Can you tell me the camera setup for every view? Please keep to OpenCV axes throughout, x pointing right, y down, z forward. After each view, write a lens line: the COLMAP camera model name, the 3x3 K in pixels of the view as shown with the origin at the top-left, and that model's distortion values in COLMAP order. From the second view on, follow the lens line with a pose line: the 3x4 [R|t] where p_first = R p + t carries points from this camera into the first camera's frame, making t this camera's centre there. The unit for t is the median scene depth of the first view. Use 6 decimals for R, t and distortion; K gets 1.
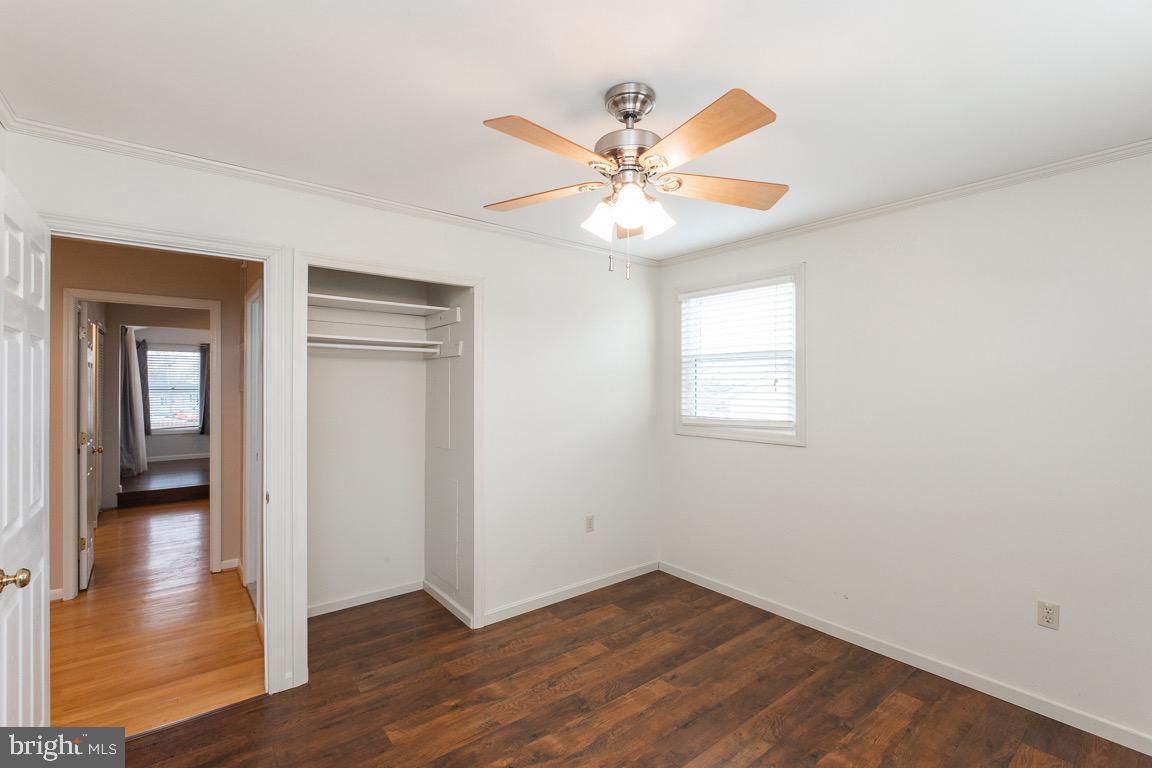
lens RADIAL K [[508.3, 0, 577.0], [0, 508.3, 388.3], [0, 0, 1]] dist [-0.004075, -0.000487]
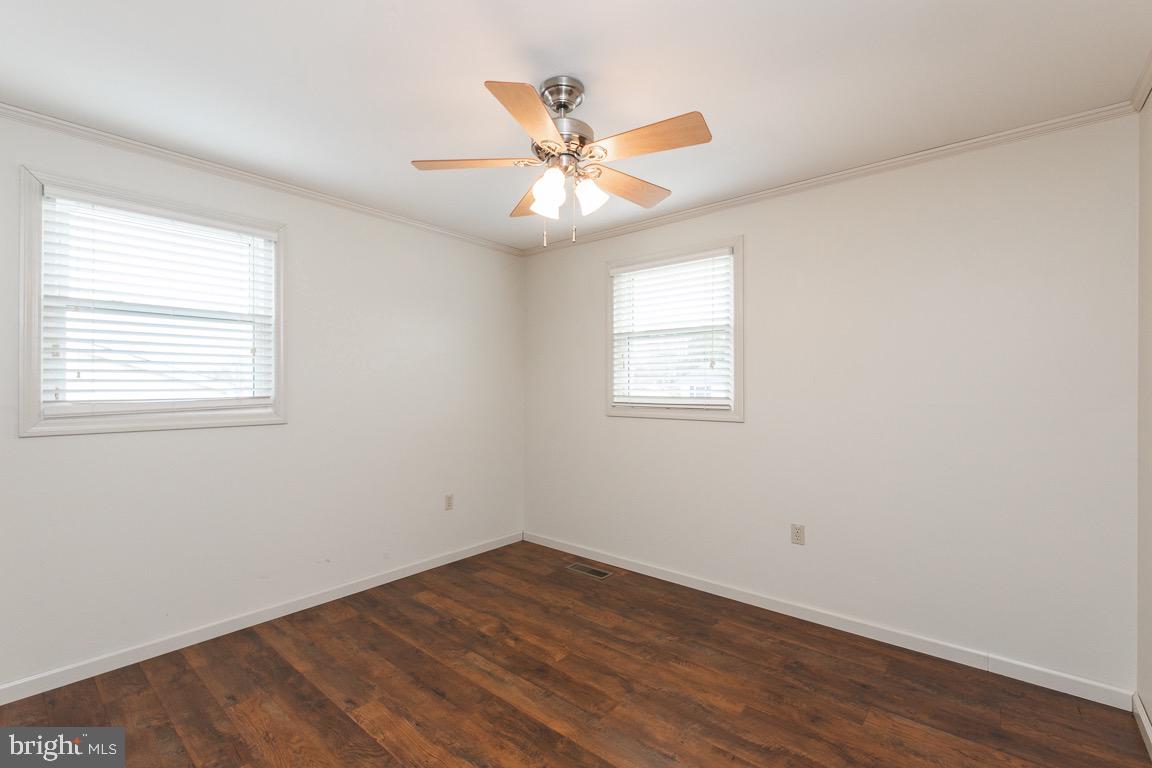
lens RADIAL K [[507.3, 0, 576.0], [0, 507.3, 384.0], [0, 0, 1]] dist [0.000330, -0.000111]
pose [[-0.193939, -0.000637, 0.981013, -0.684828], [0.002250, 0.999997, 0.001094, 0.052317], [-0.981011, 0.002420, -0.193937, 0.794131]]
